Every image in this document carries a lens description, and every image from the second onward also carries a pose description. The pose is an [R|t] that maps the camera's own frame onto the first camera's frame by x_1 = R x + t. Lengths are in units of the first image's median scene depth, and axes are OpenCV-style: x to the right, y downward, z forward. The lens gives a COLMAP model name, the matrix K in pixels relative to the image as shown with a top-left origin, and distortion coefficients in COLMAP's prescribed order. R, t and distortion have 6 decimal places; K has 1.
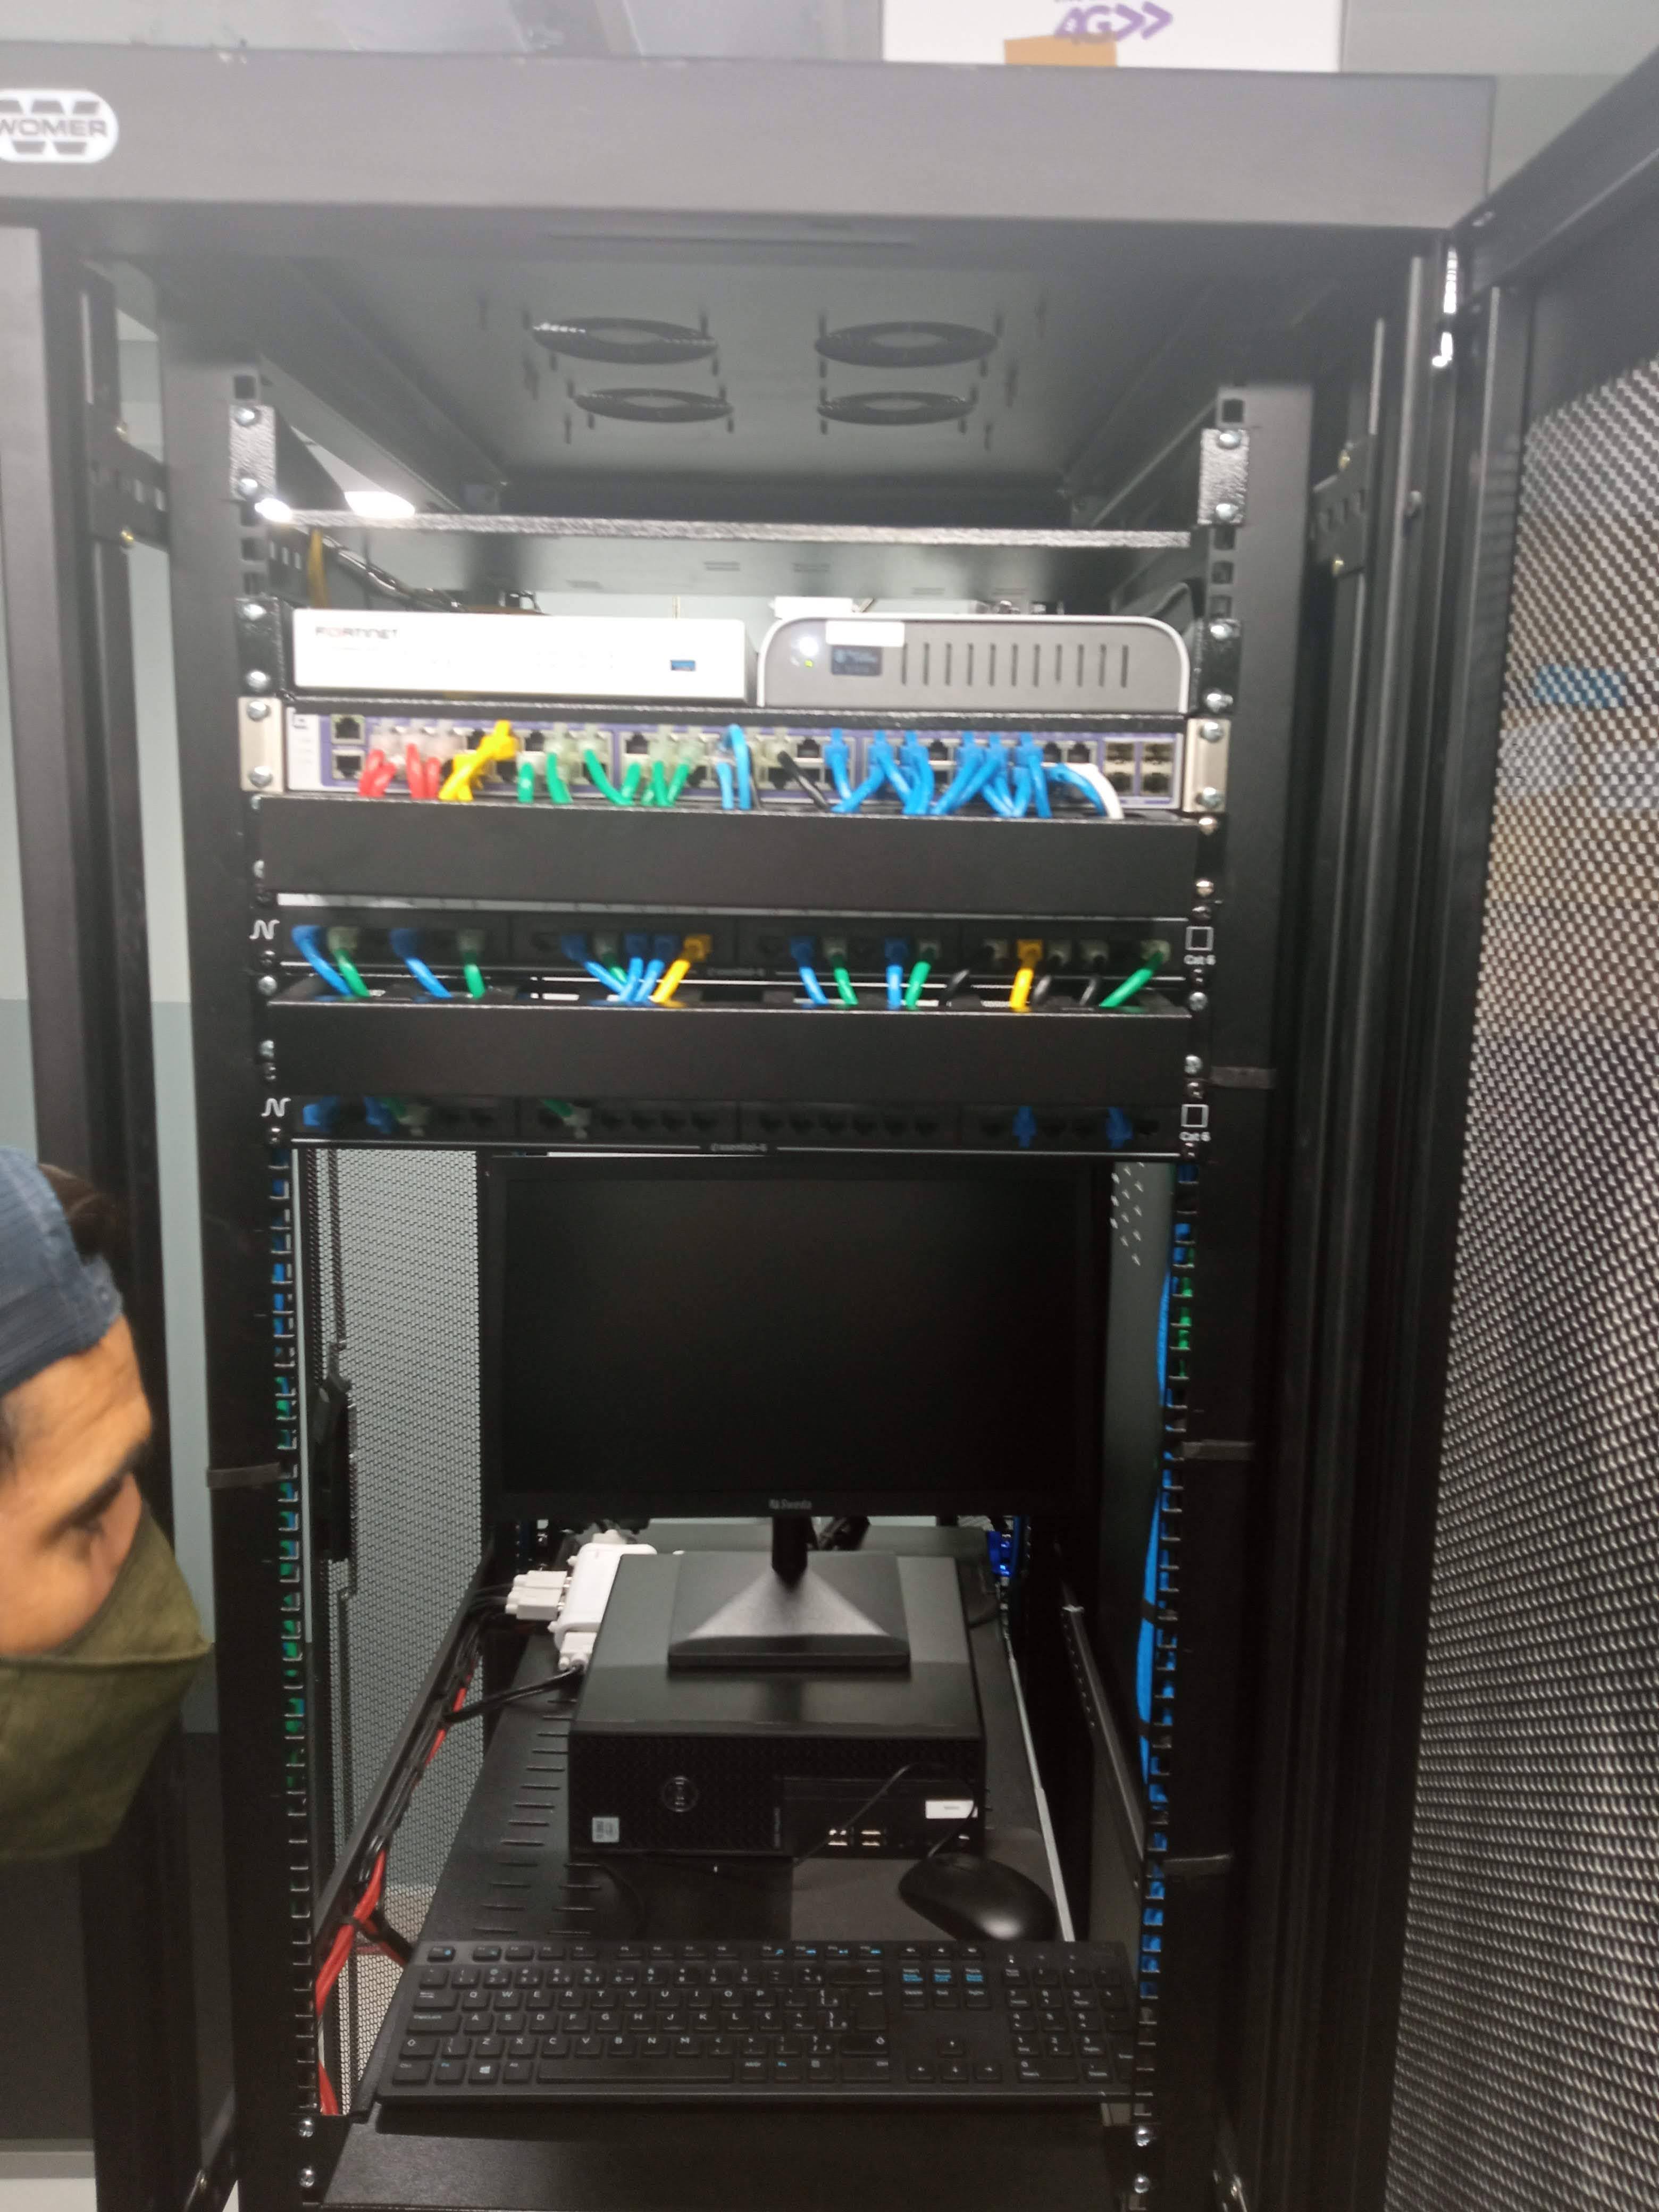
lens RADIAL K [[1793.6, 0, 843.8], [0, 1793.6, 1086.3], [0, 0, 1]] dist [0.063617, -0.125272]
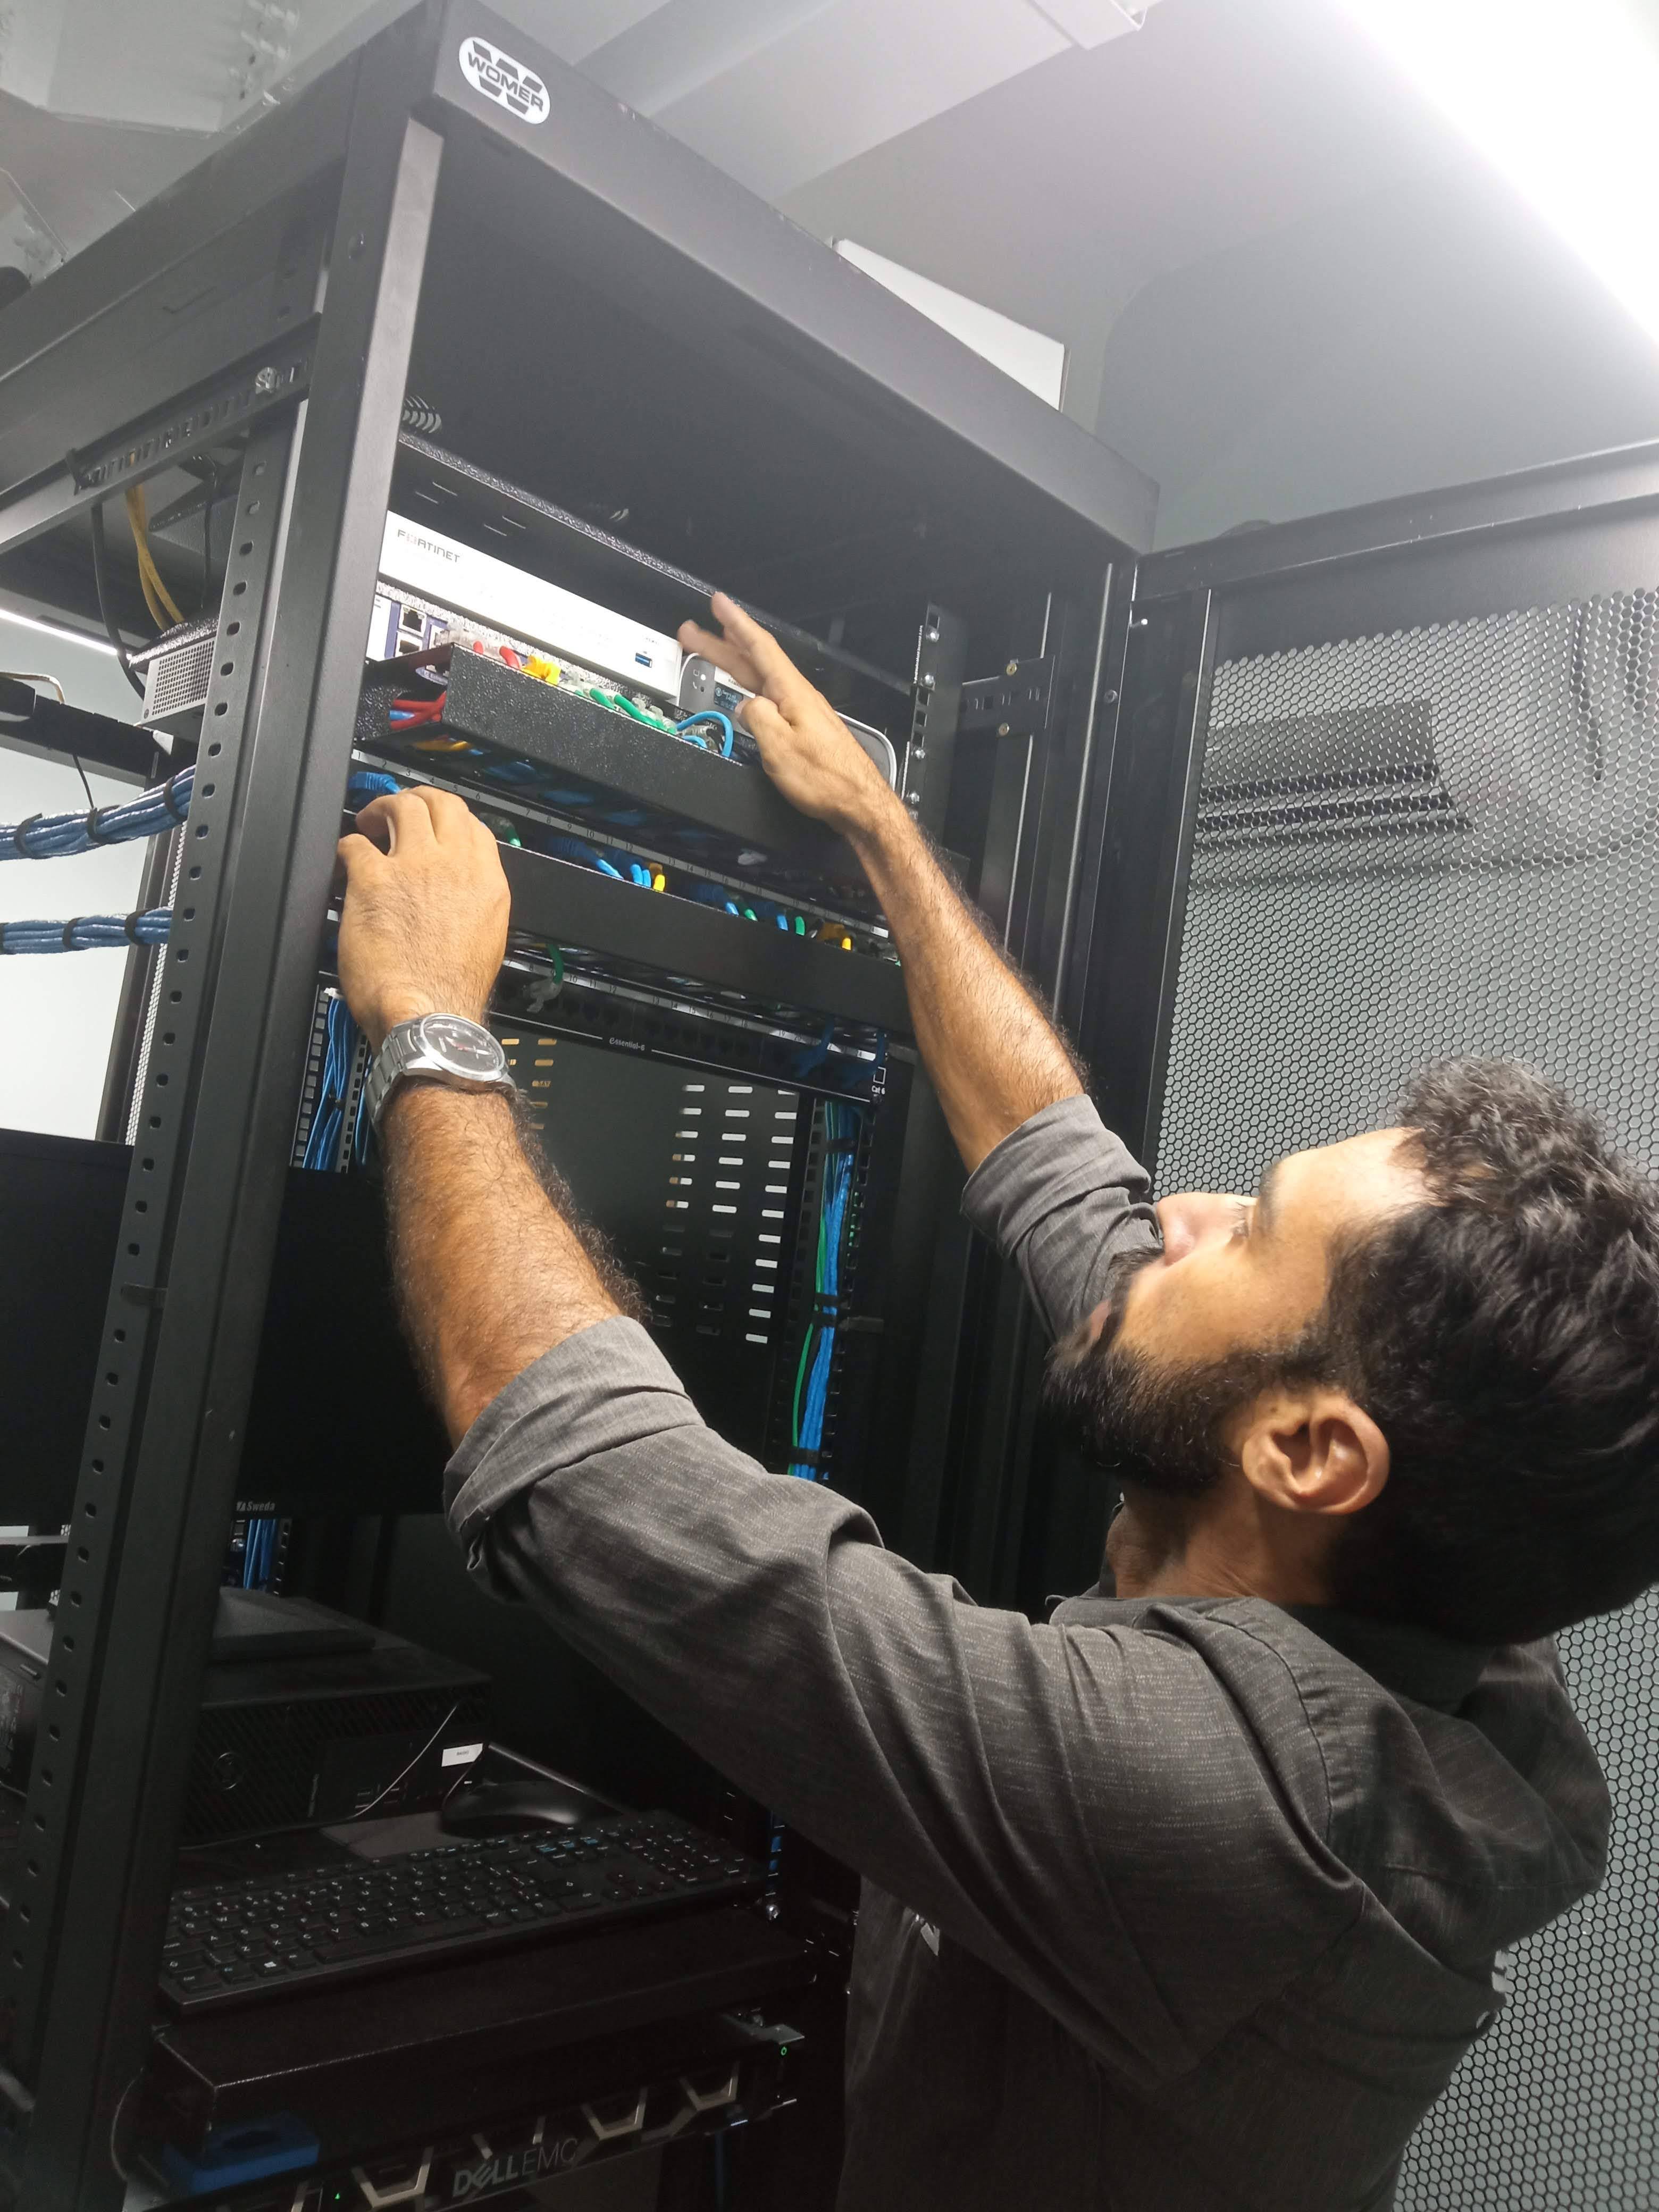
lens RADIAL K [[1793.6, 0, 843.8], [0, 1793.6, 1086.3], [0, 0, 1]] dist [0.063617, -0.125272]
pose [[0.696585, 0.144443, 0.702784, -0.734428], [0.004237, 0.978680, -0.205347, 0.284219], [-0.717462, 0.146020, 0.681122, 0.051082]]
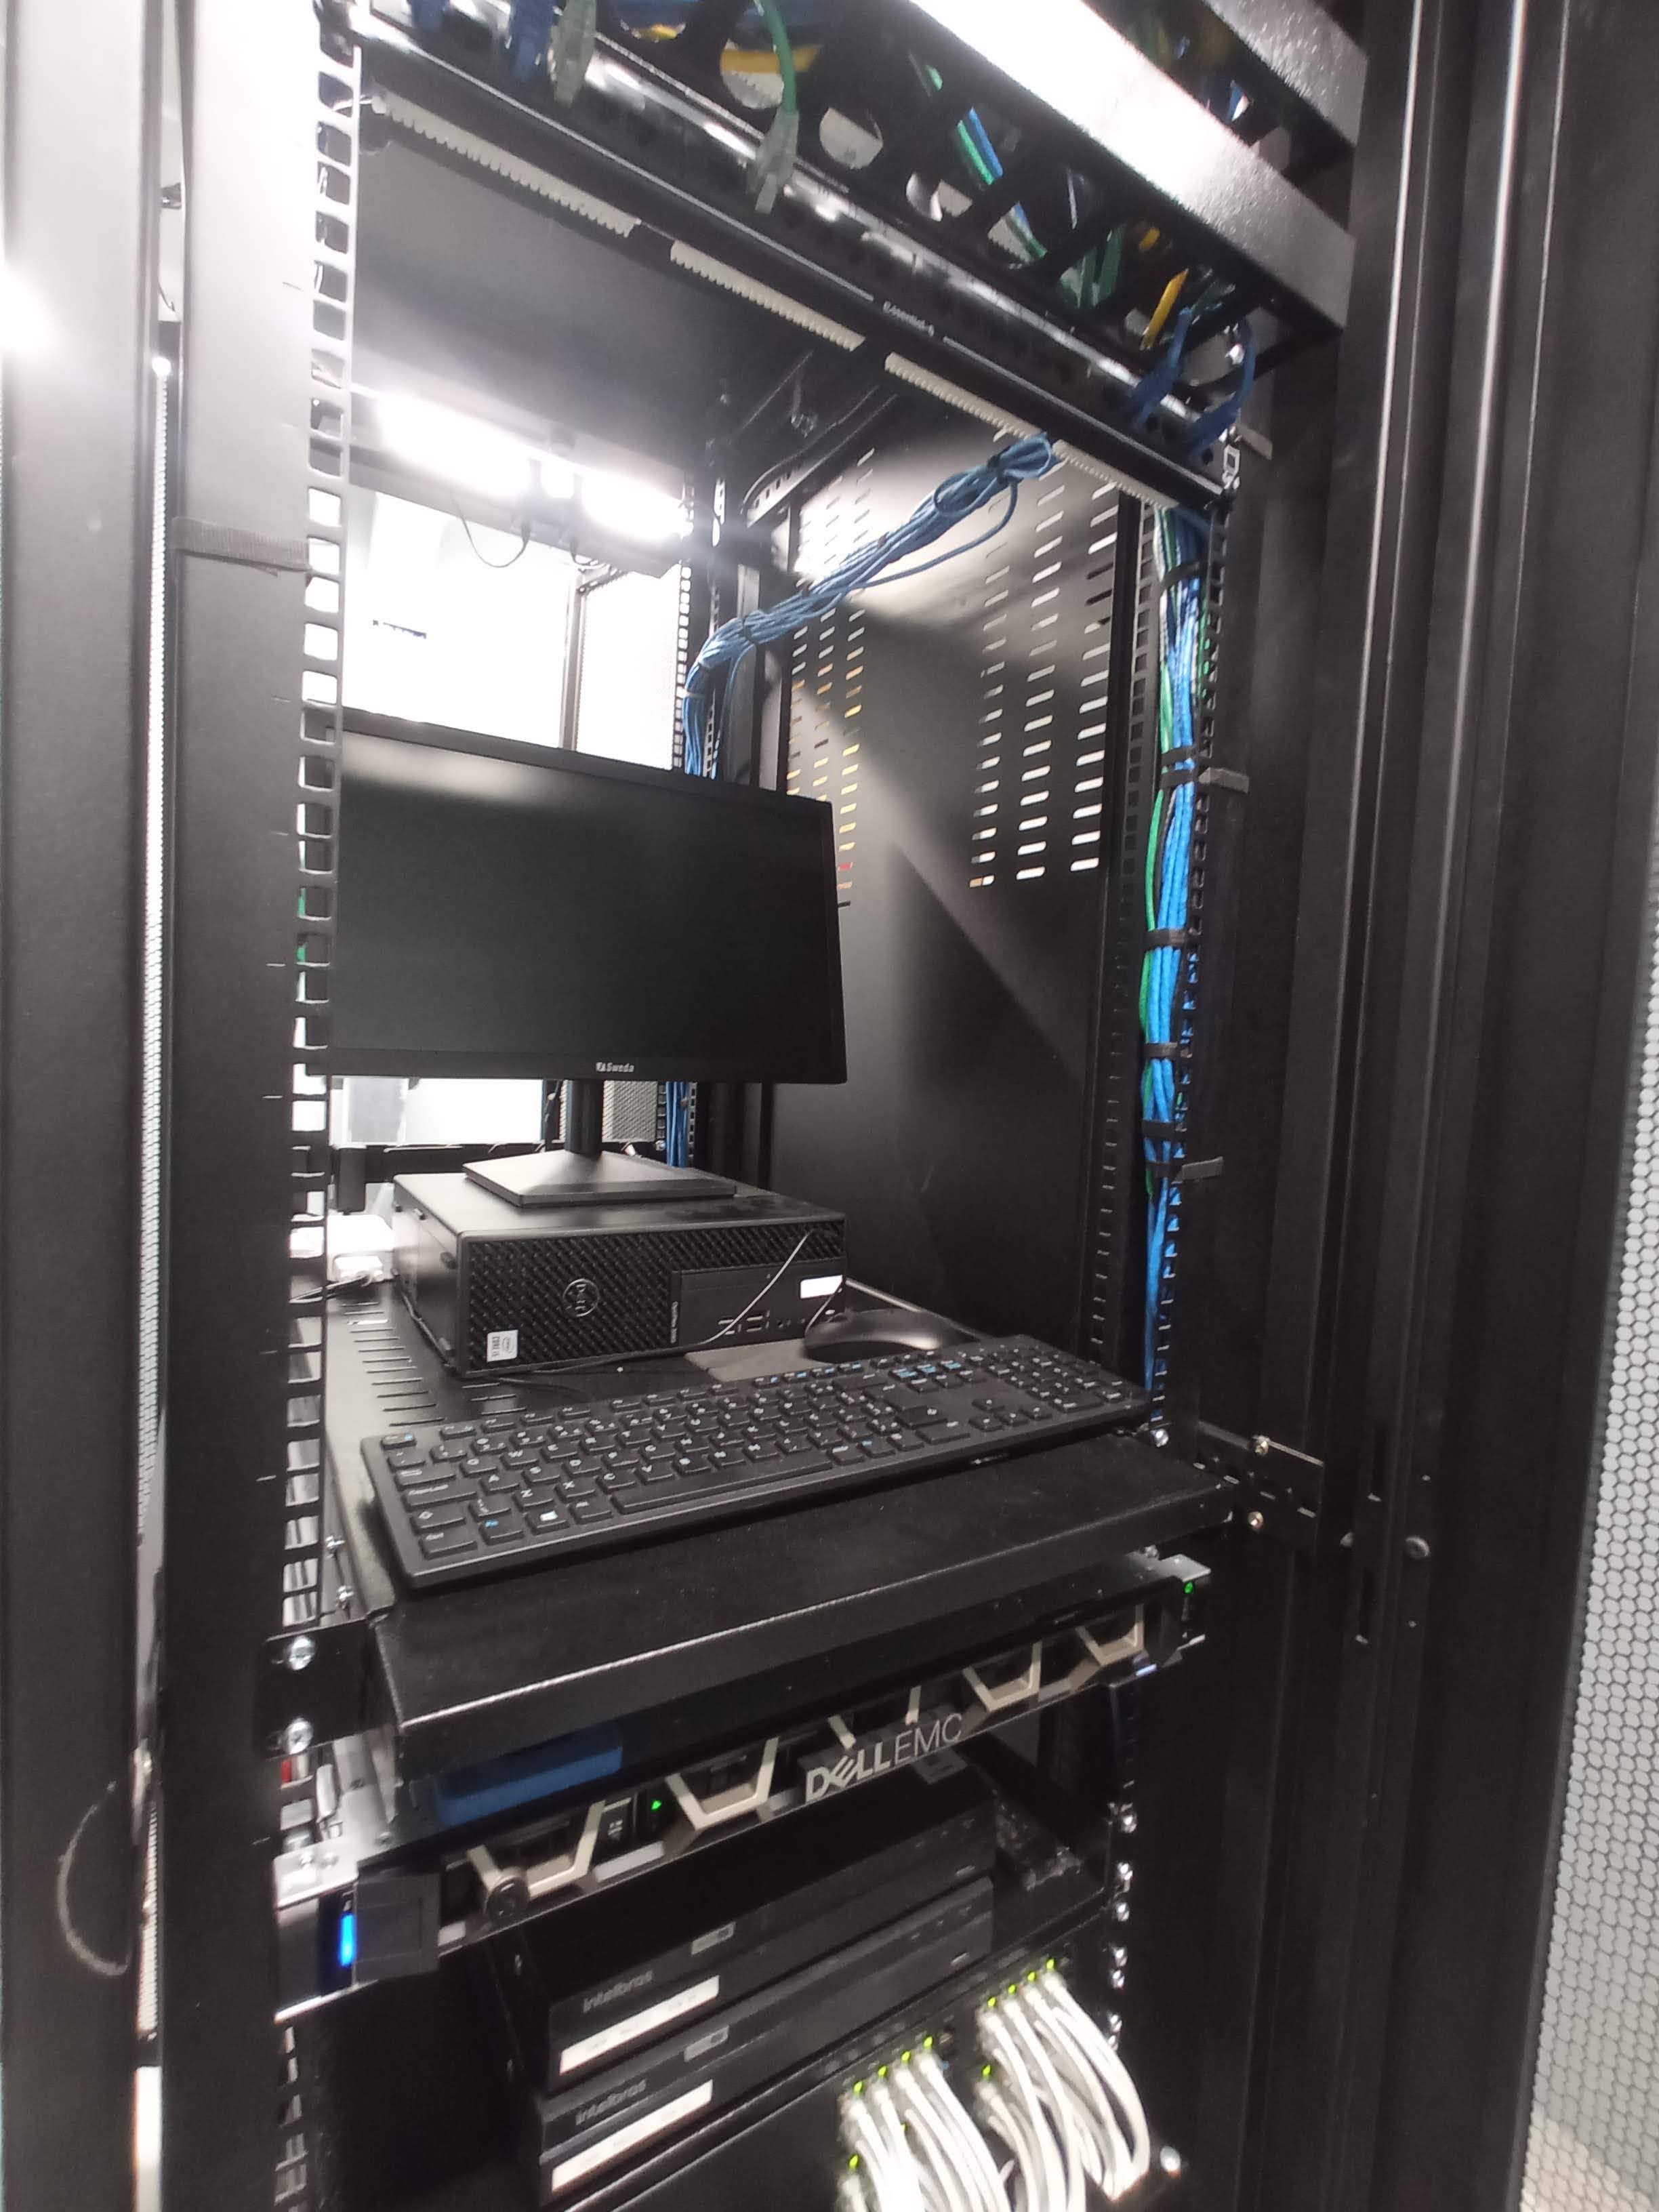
lens RADIAL K [[1001.5, 0, 838.9], [0, 1001.5, 1105.3], [0, 0, 1]] dist [-0.083640, 0.066490]
pose [[0.845304, -0.004860, 0.534263, -0.314907], [0.051208, 0.996092, -0.071960, 0.410487], [-0.531826, 0.088187, 0.842250, 0.577591]]
